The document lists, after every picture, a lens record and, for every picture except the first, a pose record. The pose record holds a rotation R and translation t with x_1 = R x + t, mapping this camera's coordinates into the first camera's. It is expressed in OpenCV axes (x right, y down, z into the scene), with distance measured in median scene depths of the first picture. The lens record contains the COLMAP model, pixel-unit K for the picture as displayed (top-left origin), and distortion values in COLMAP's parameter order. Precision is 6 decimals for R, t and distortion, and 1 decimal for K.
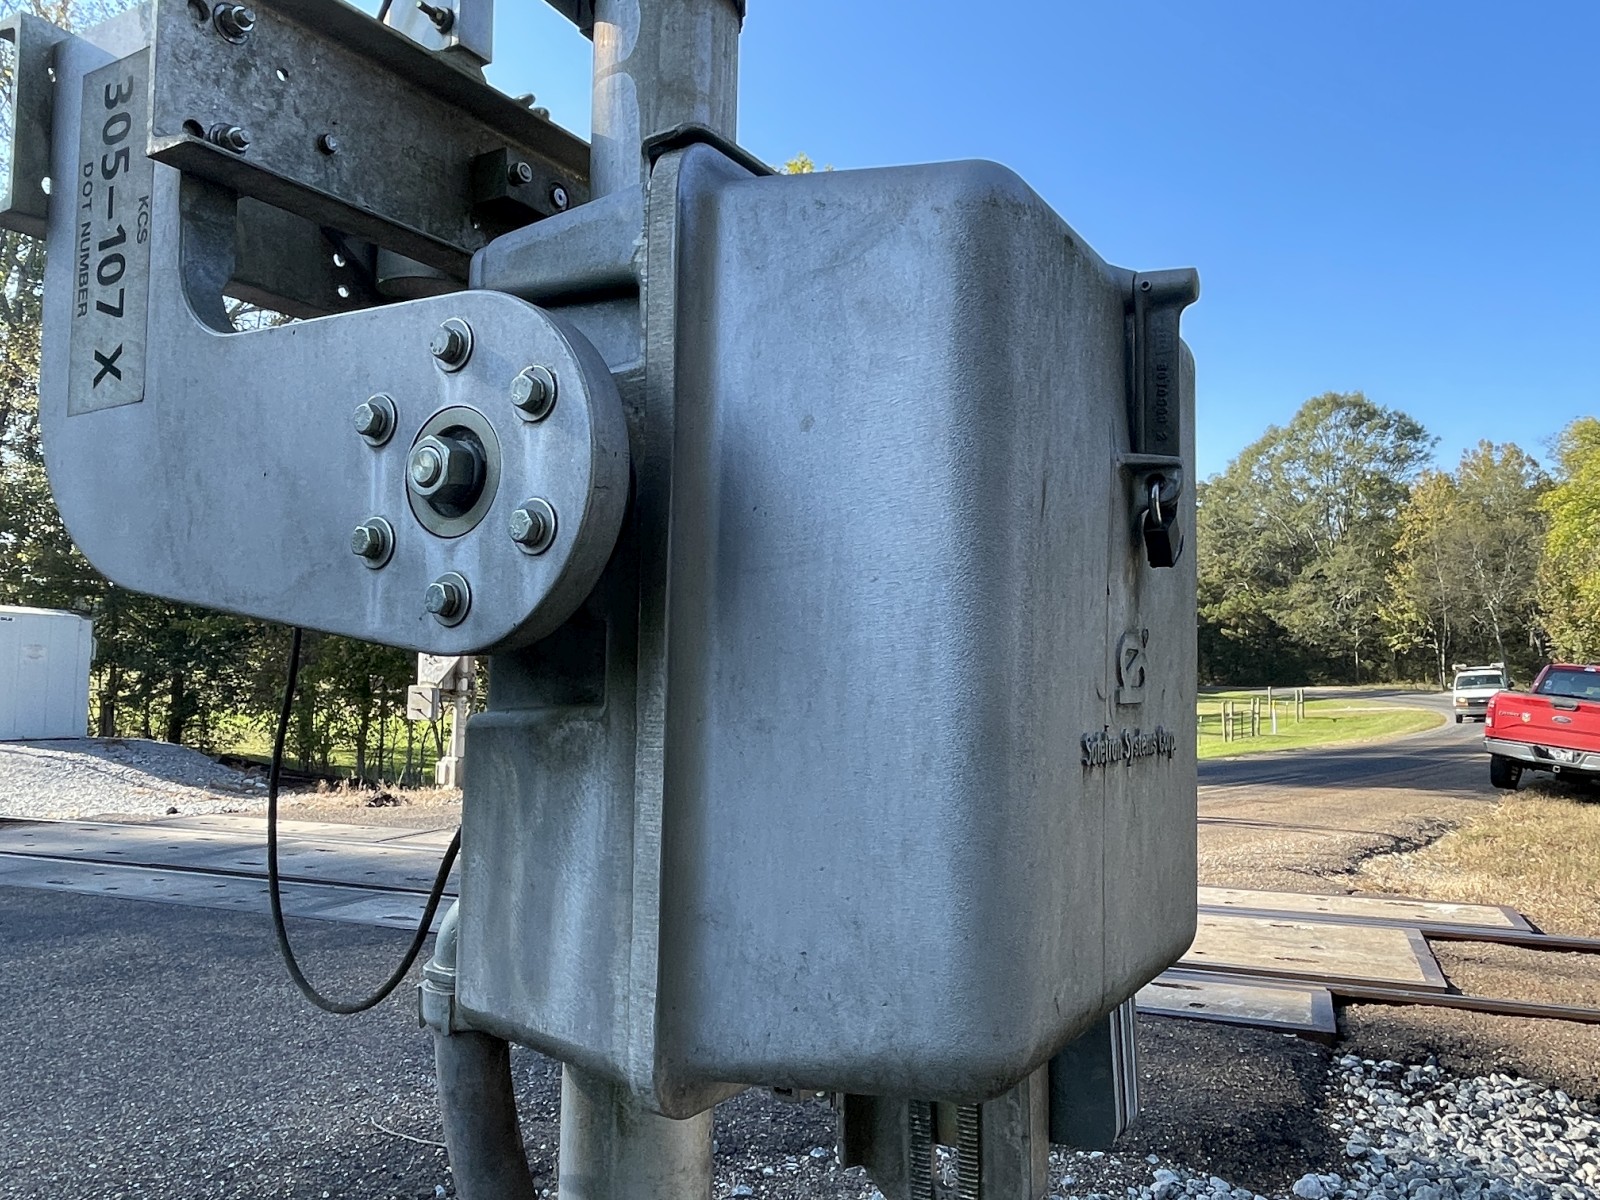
lens RADIAL K [[1209.6, 0, 802.1], [0, 1209.6, 589.9], [0, 0, 1]] dist [0.000826, -0.005419]
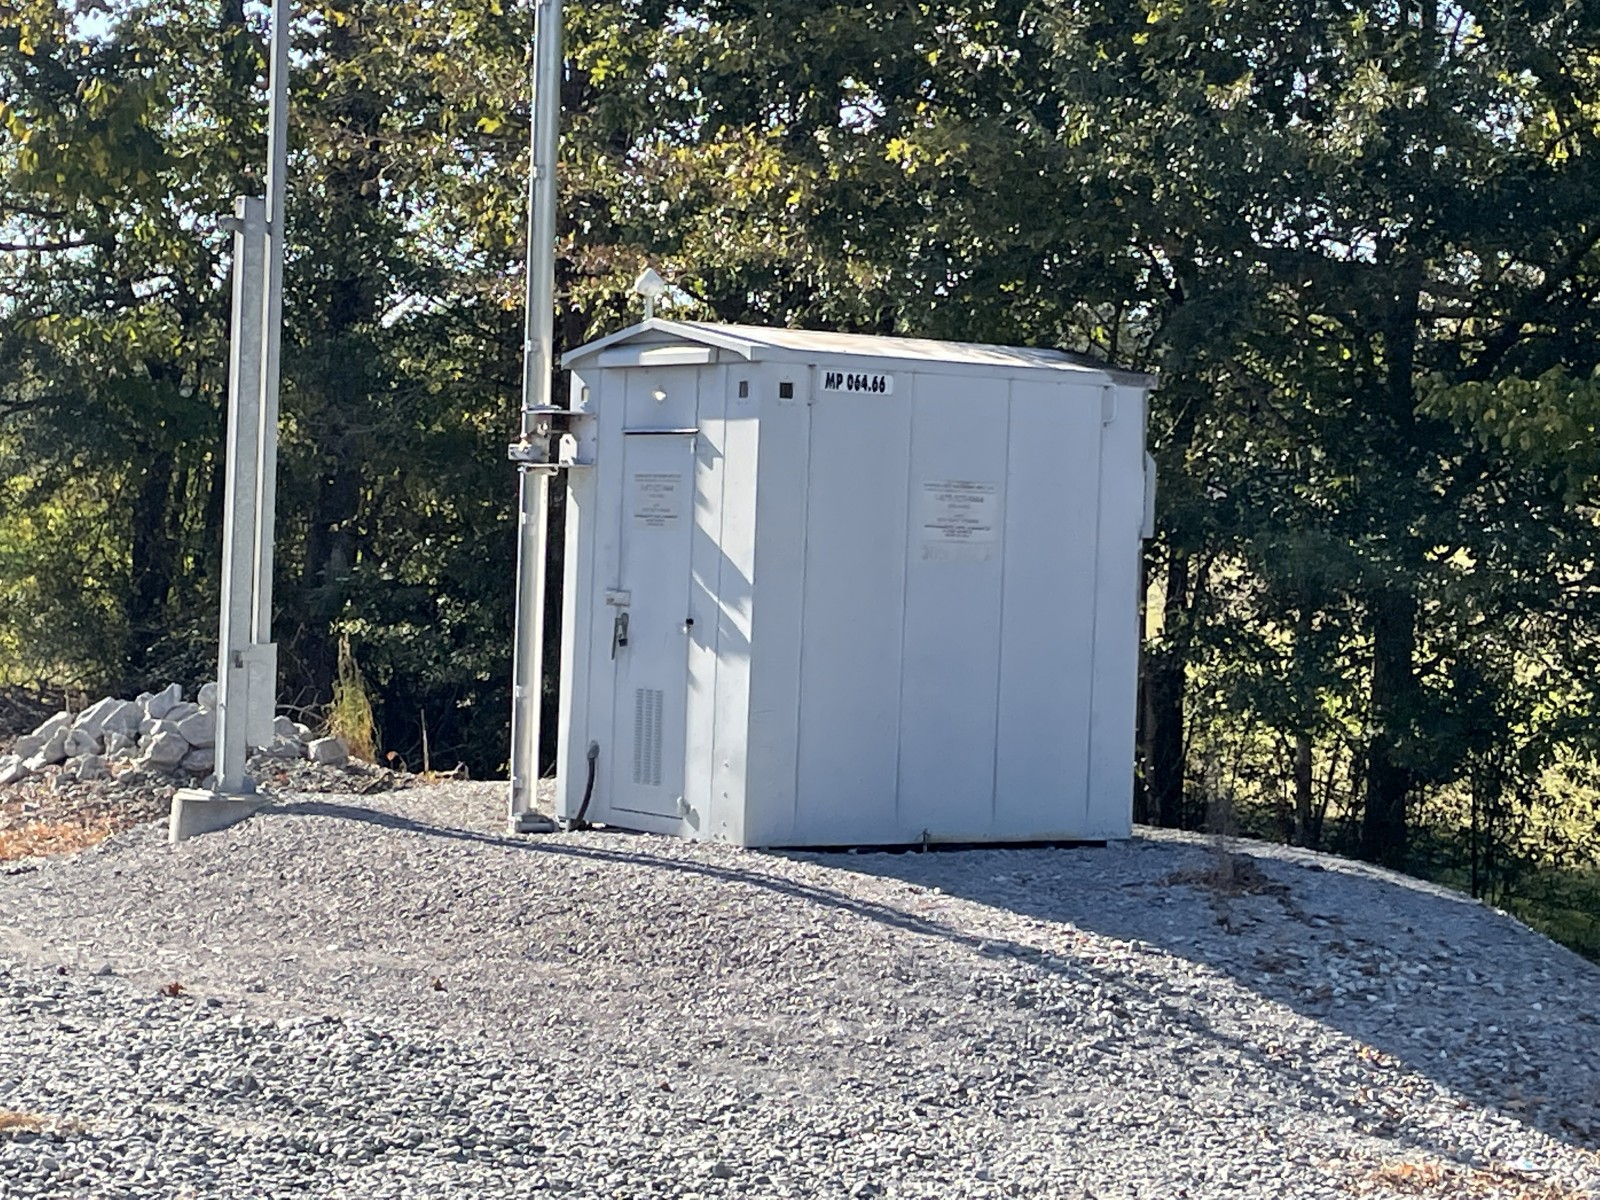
lens RADIAL K [[3404.3, 0, 798.9], [0, 3404.3, 598.1], [0, 0, 1]] dist [0.031184, 0.000000]
pose [[0.826746, 0.029214, -0.561817, -0.254234], [0.019824, 0.996518, 0.080990, 0.010711], [0.562226, -0.078096, 0.823288, 0.381646]]
